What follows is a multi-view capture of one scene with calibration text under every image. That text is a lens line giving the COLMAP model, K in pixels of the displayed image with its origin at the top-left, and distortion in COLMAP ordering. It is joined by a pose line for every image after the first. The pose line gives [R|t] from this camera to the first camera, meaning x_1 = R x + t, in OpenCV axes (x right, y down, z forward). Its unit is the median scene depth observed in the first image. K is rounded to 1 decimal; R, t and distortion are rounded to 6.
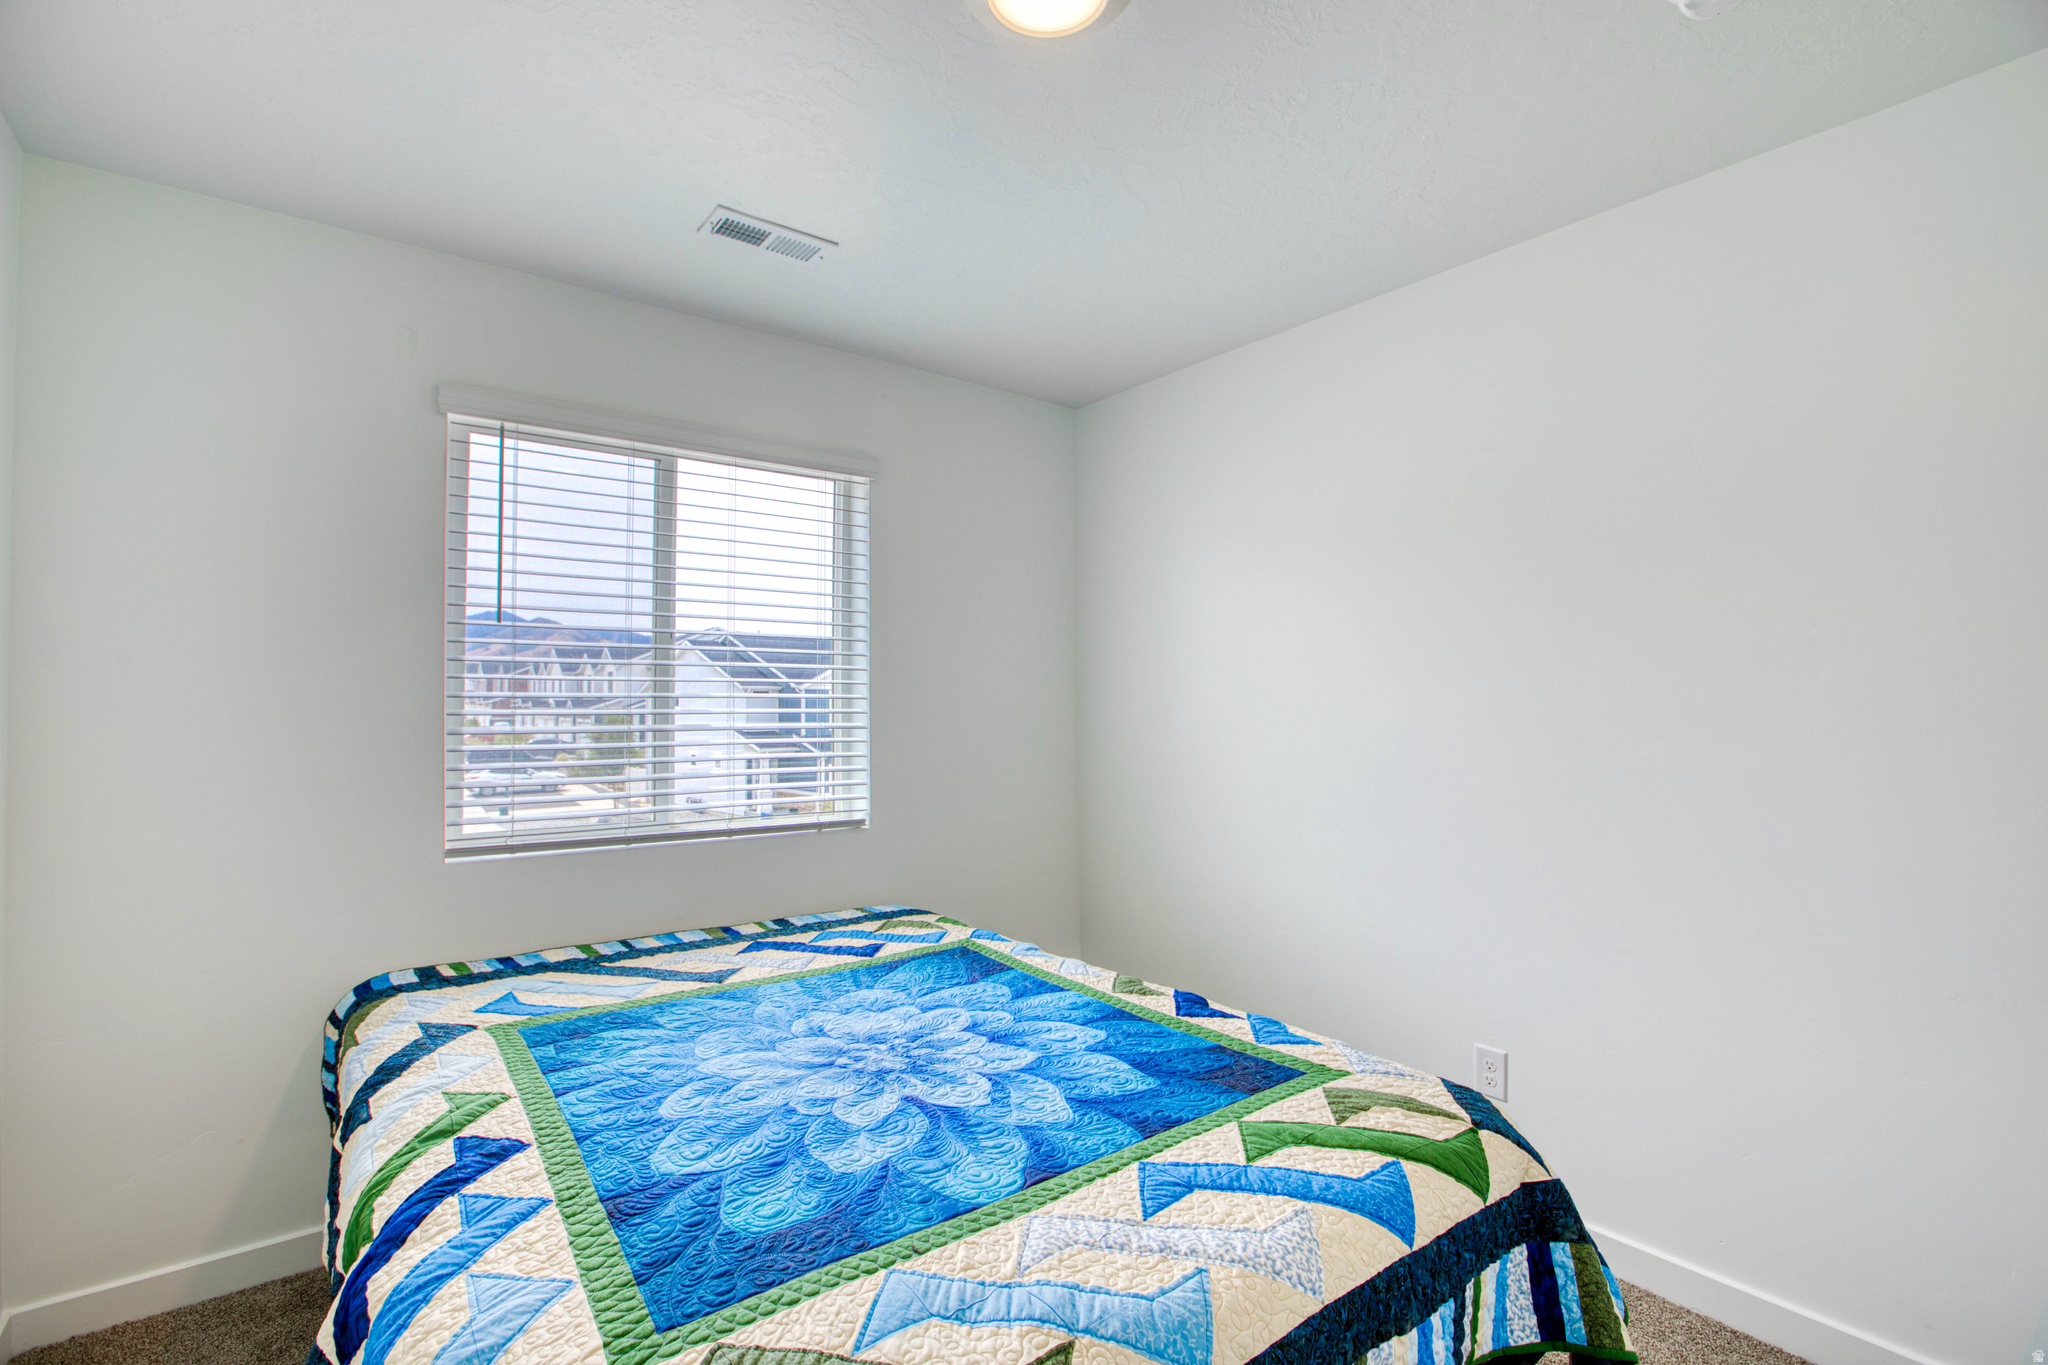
lens RADIAL K [[947.7, 0, 1033.4], [0, 947.7, 667.9], [0, 0, 1]] dist [-0.031830, 0.019542]
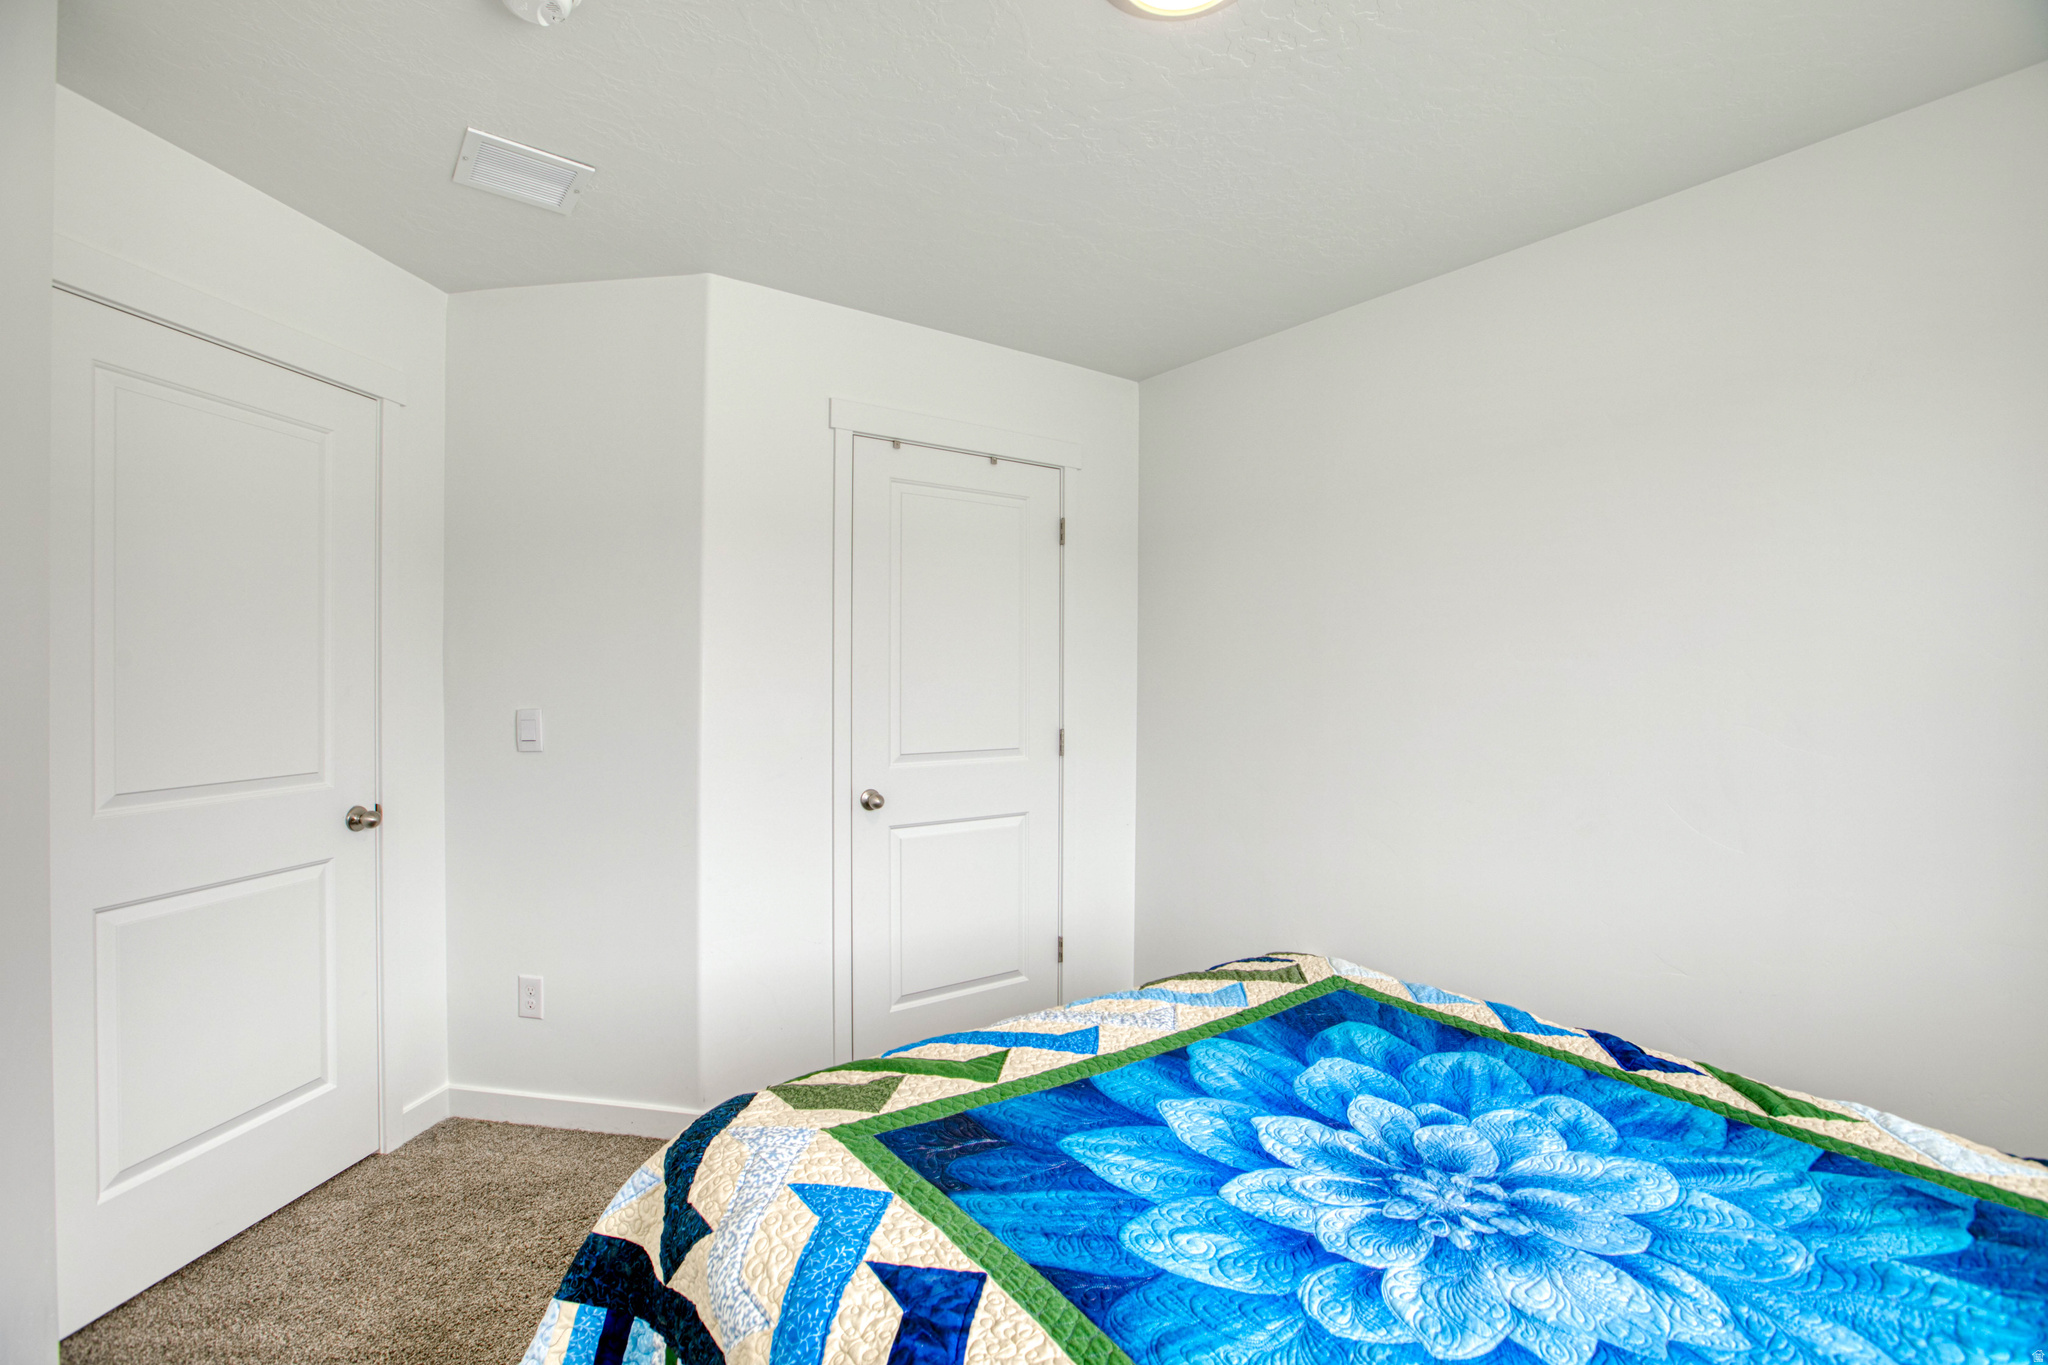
lens RADIAL K [[931.8, 0, 1023.4], [0, 931.8, 685.4], [0, 0, 1]] dist [-0.055375, 0.018714]
pose [[-0.999303, -0.014707, 0.034320, 0.147404], [-0.015613, 0.999532, -0.026293, 0.067205], [-0.033917, -0.026810, -0.999065, 1.873248]]
